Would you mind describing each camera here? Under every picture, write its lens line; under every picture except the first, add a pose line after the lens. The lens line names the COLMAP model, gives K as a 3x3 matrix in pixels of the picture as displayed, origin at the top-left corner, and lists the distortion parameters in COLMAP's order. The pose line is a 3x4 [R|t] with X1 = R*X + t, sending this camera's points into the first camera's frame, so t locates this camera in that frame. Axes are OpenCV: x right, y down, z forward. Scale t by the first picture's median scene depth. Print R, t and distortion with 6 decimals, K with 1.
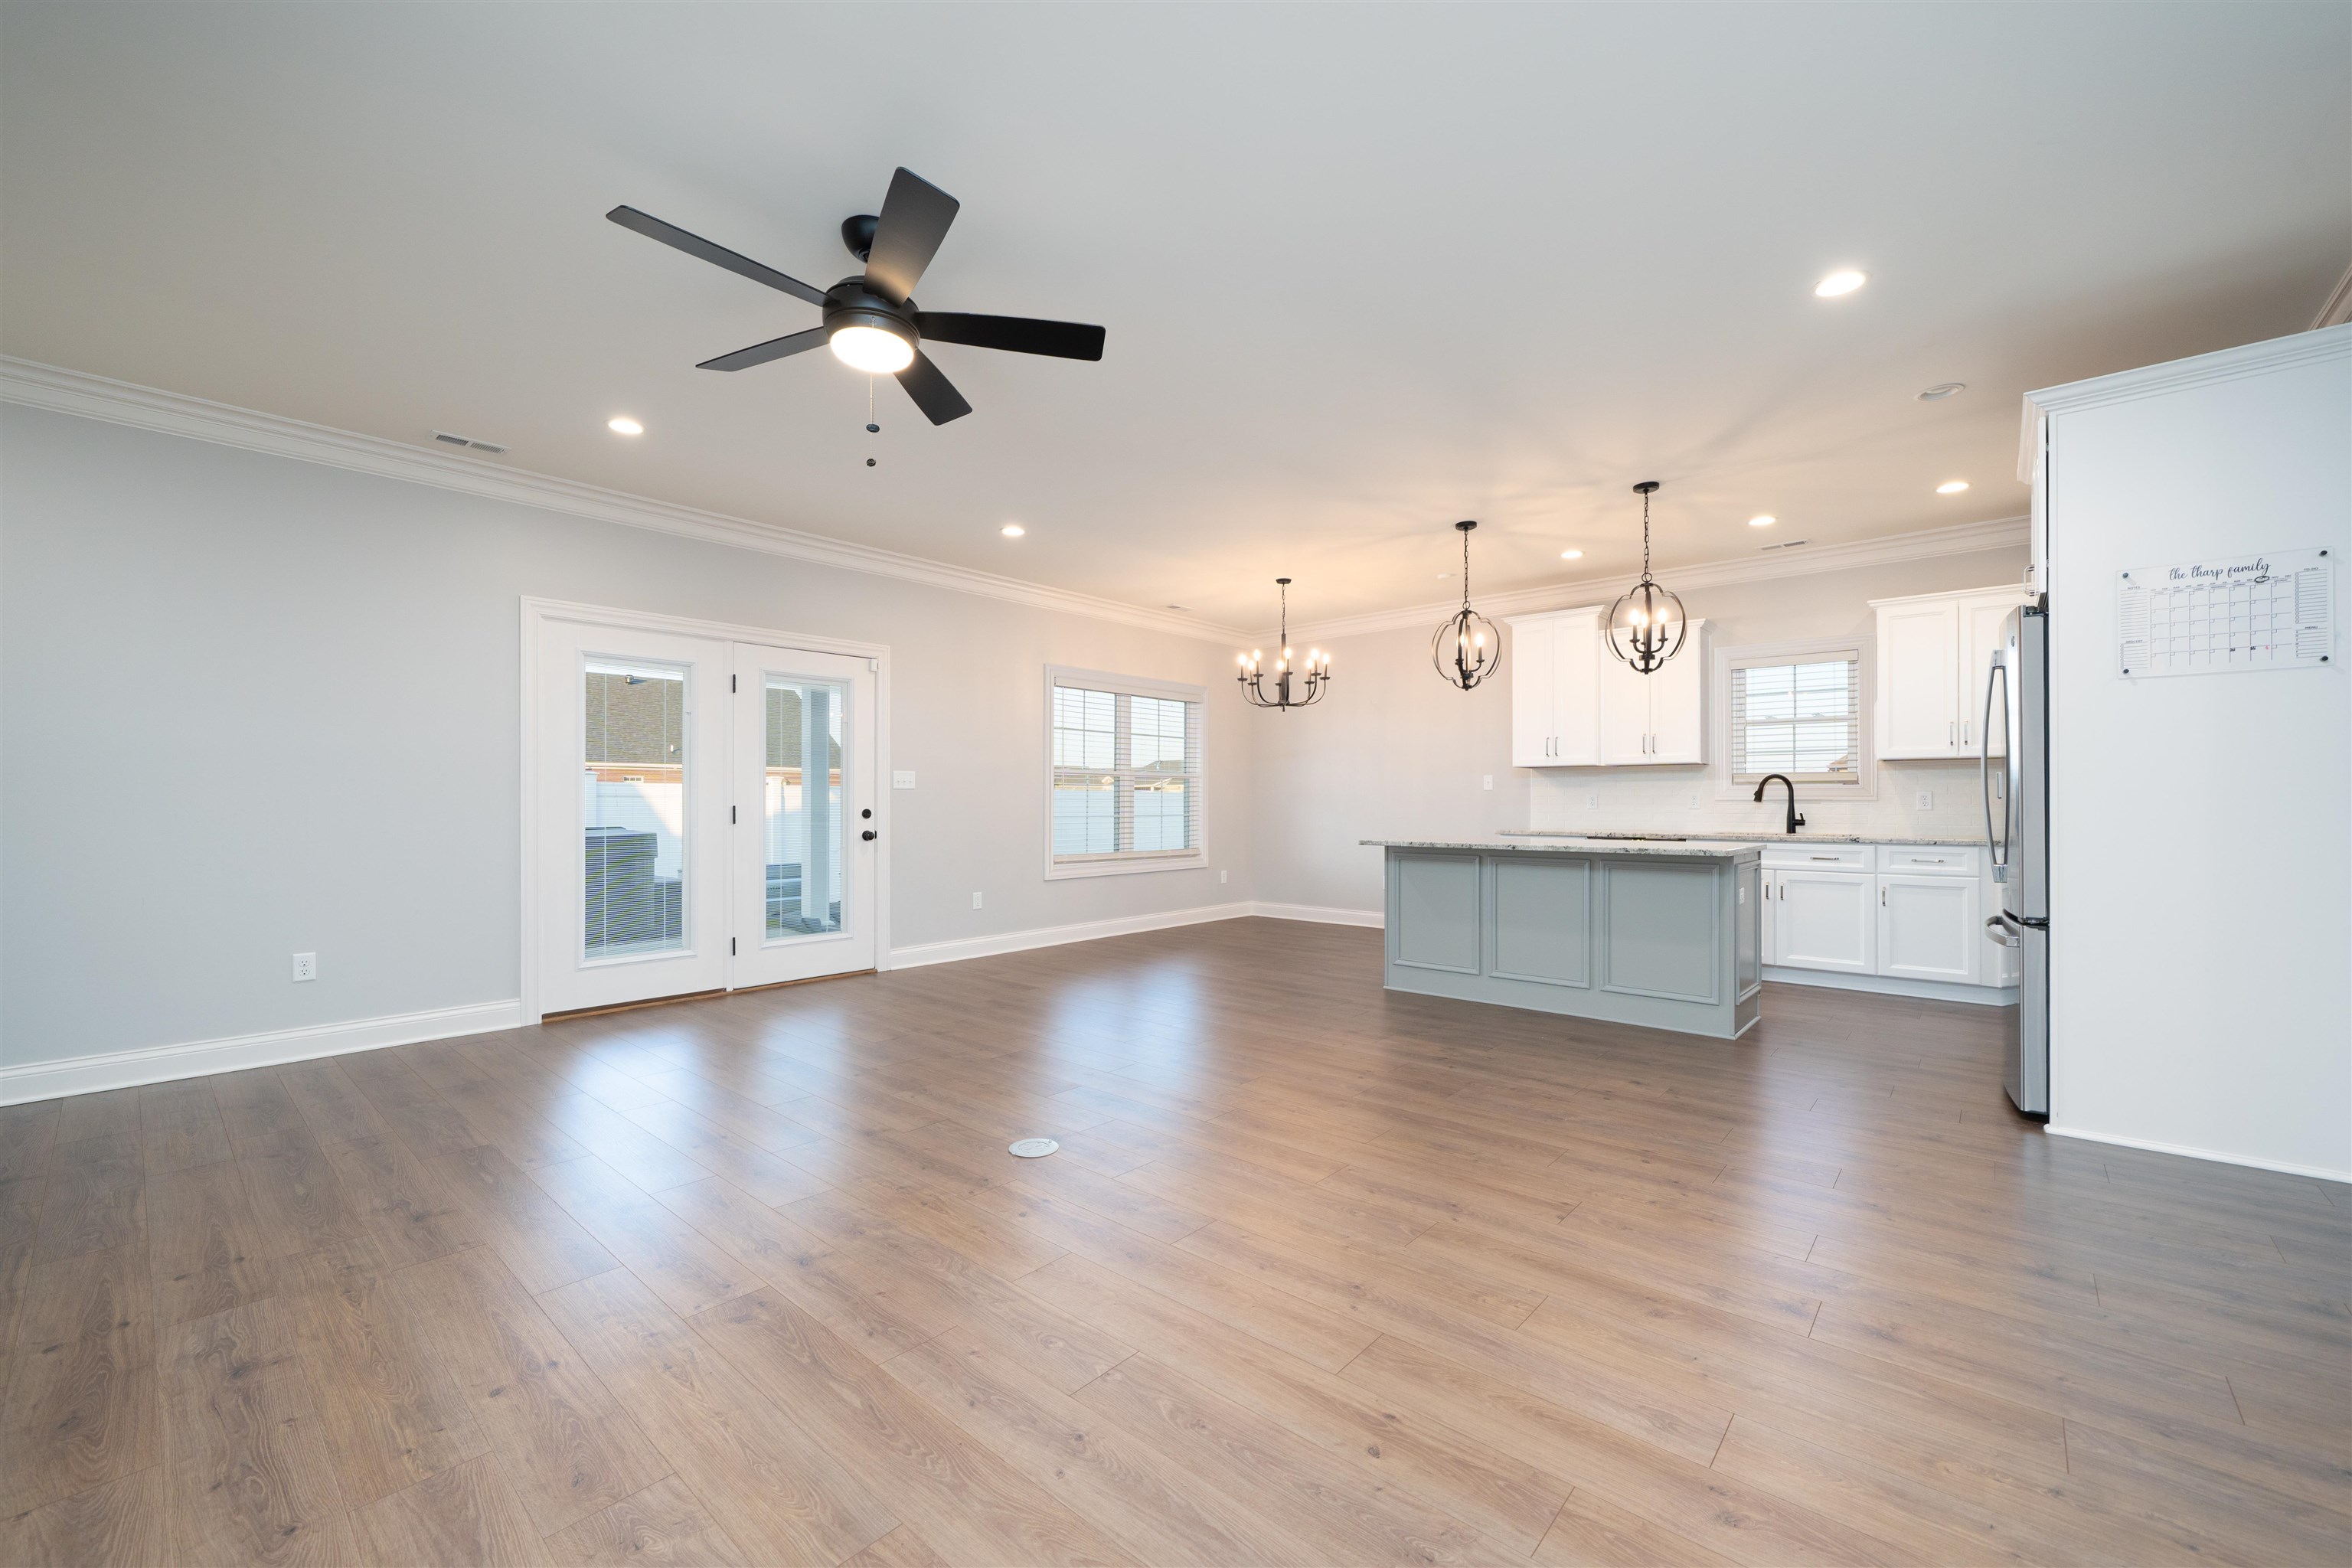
lens RADIAL K [[952.7, 0, 1176.0], [0, 952.7, 784.0], [0, 0, 1]] dist [0.000750, 0.000488]
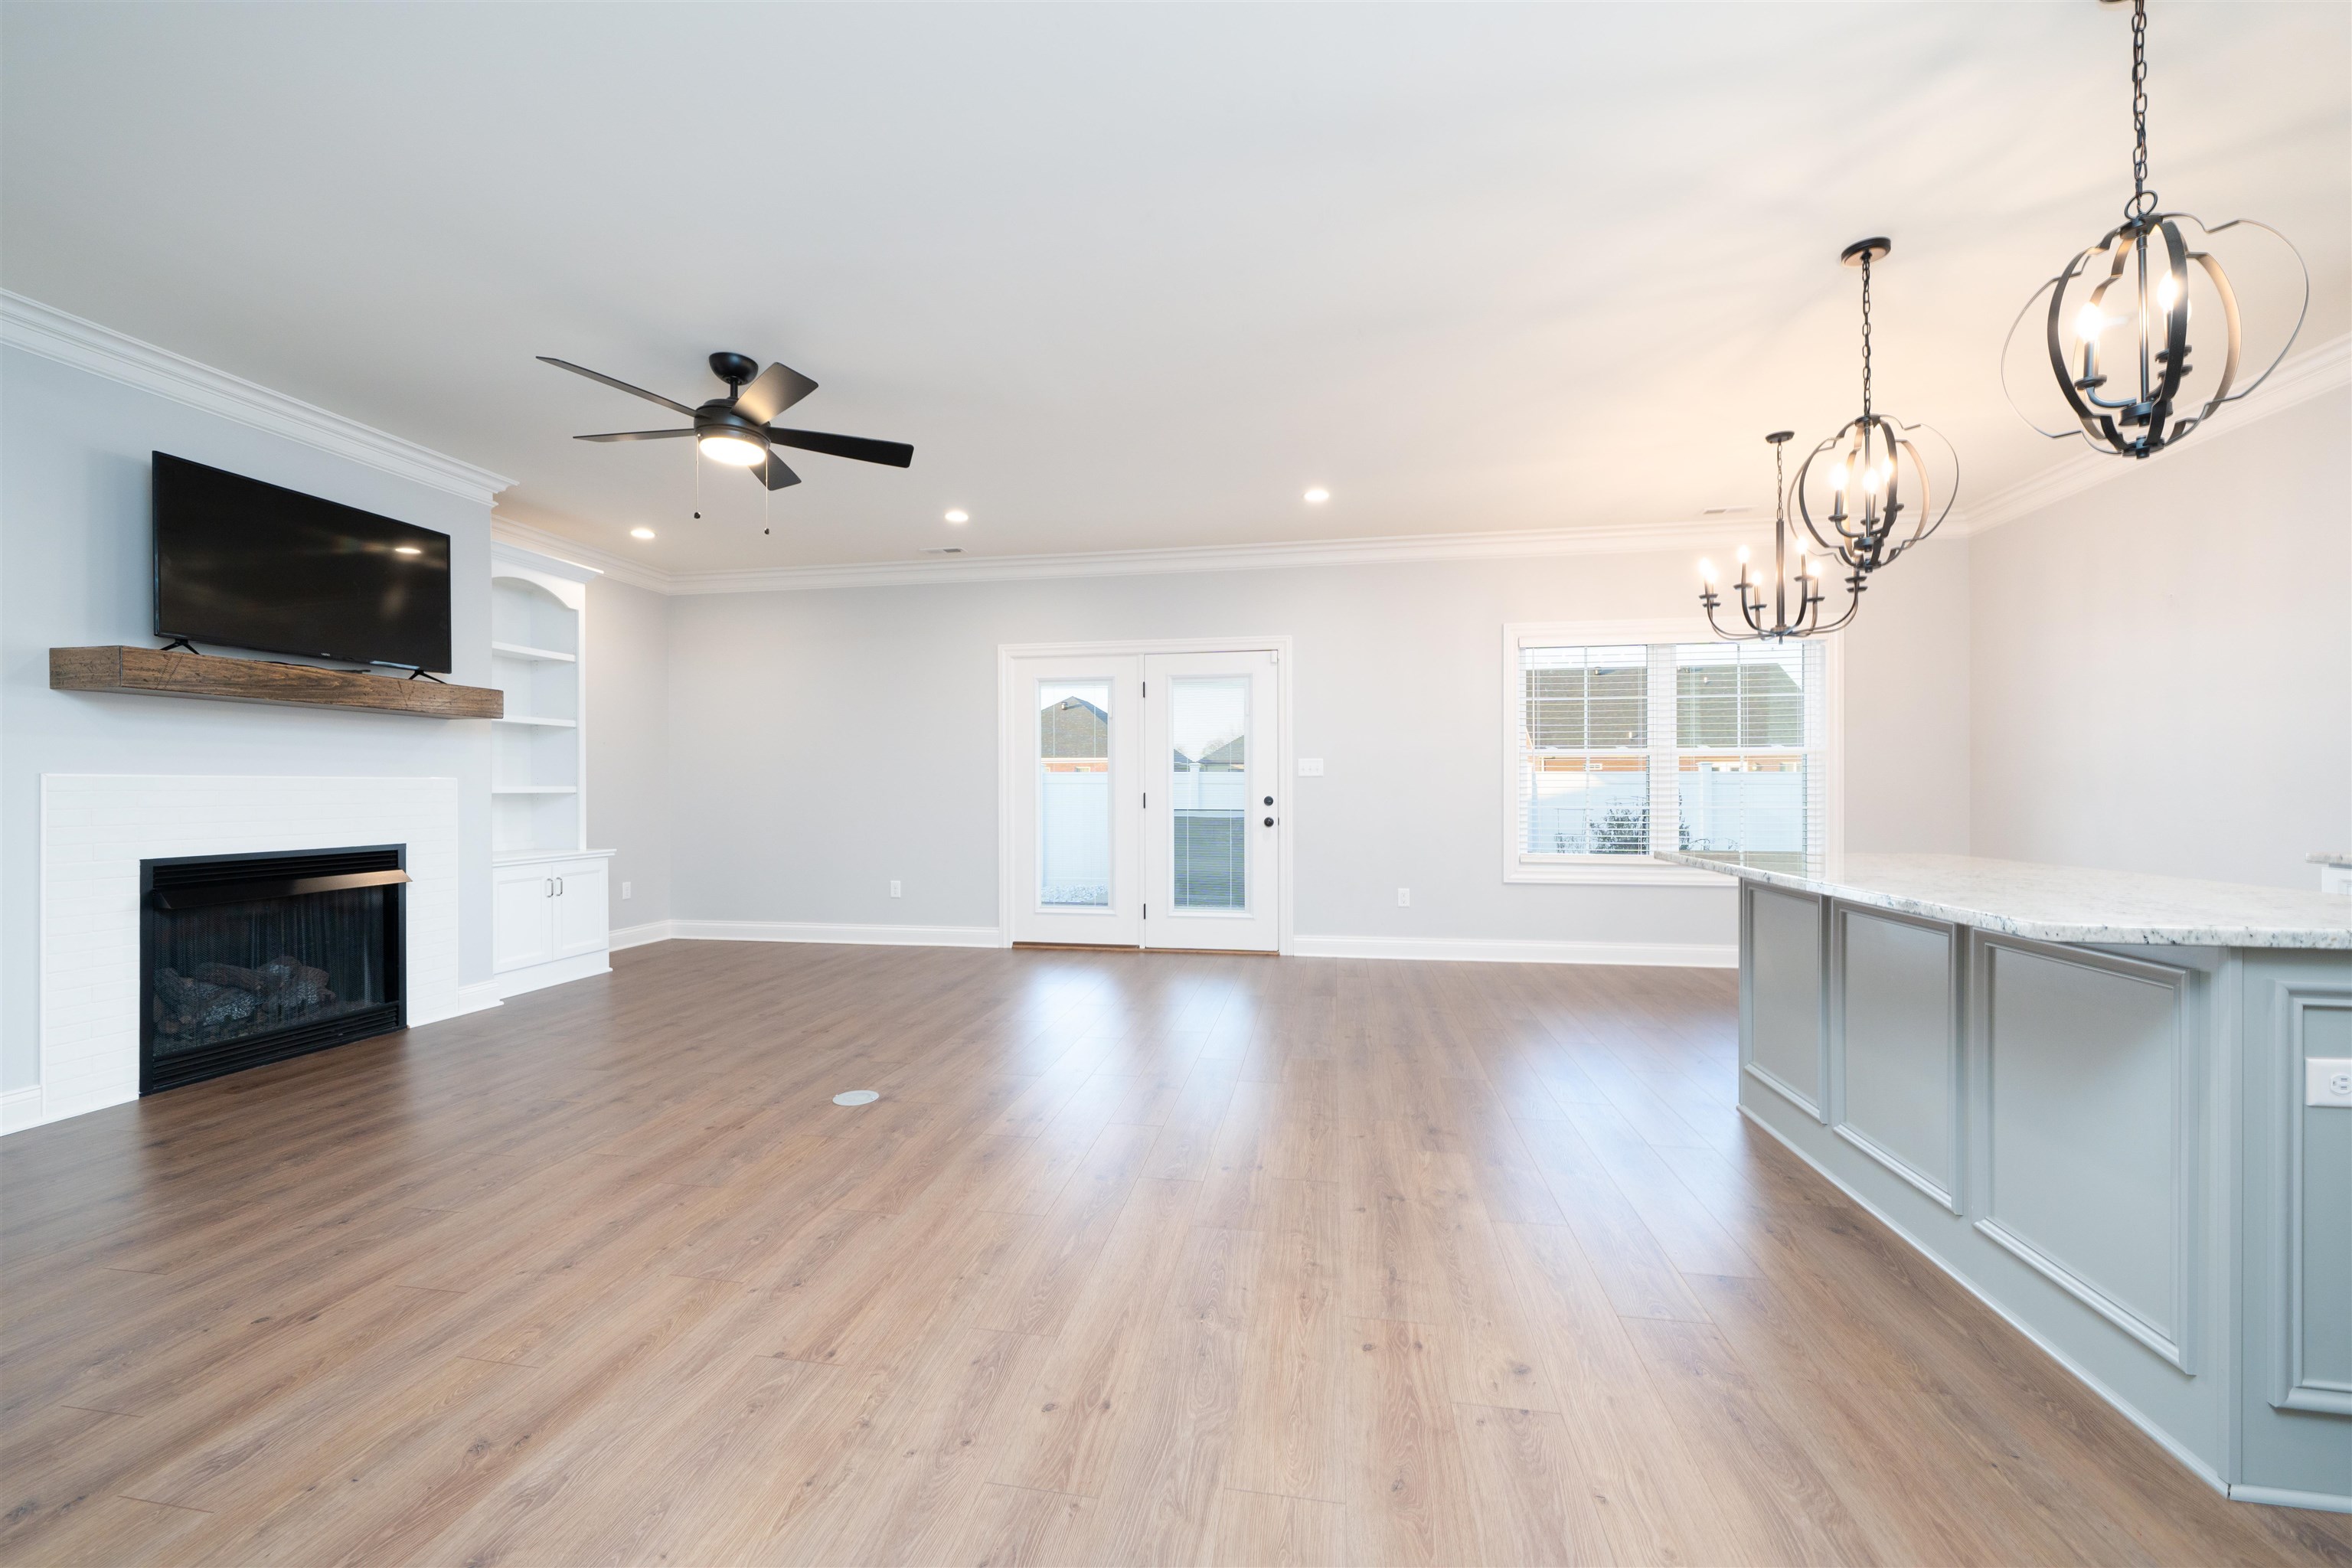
lens RADIAL K [[952.7, 0, 1176.0], [0, 952.7, 784.0], [0, 0, 1]] dist [0.000750, 0.000488]
pose [[0.508830, -0.004727, -0.860854, 0.669070], [0.019180, 0.999799, 0.005847, 0.006118], [0.860653, -0.019486, 0.508818, 0.498079]]
